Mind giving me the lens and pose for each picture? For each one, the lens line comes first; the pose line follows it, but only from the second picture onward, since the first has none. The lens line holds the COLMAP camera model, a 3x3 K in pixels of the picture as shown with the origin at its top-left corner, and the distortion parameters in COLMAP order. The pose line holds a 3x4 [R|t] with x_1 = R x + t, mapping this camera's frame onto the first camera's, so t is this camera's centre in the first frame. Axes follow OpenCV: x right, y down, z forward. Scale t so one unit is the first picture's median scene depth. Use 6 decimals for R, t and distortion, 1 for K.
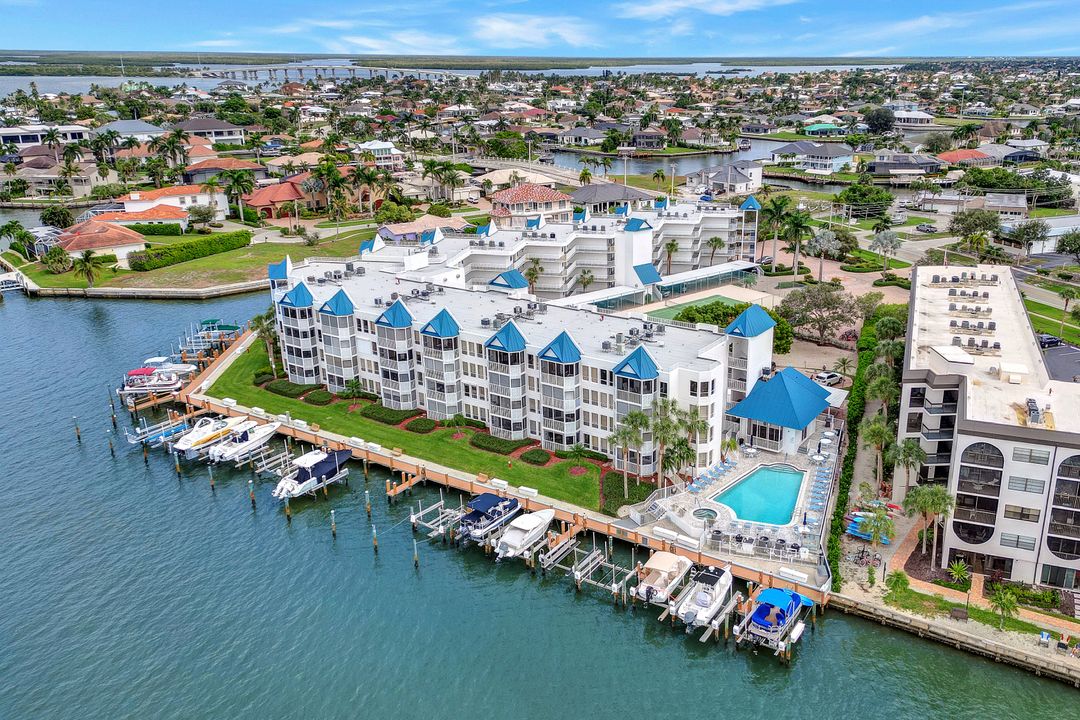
lens RADIAL K [[923.6, 0, 574.5], [0, 923.6, 332.2], [0, 0, 1]] dist [0.051941, -0.009753]
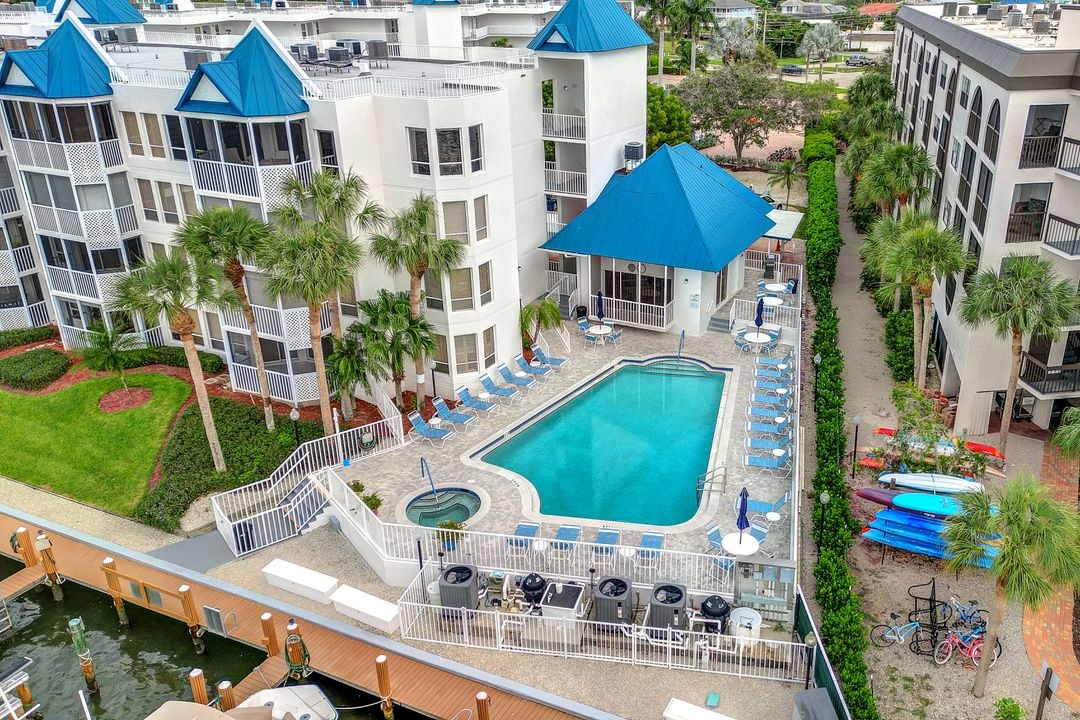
lens RADIAL K [[899.2, 0, 540.0], [0, 899.2, 360.0], [0, 0, 1]] dist [0.054673, 0.000177]
pose [[0.996785, -0.049574, 0.062940, 0.145206], [0.042836, 0.993631, 0.104224, 0.103386], [-0.067706, -0.101193, 0.992560, 0.629300]]
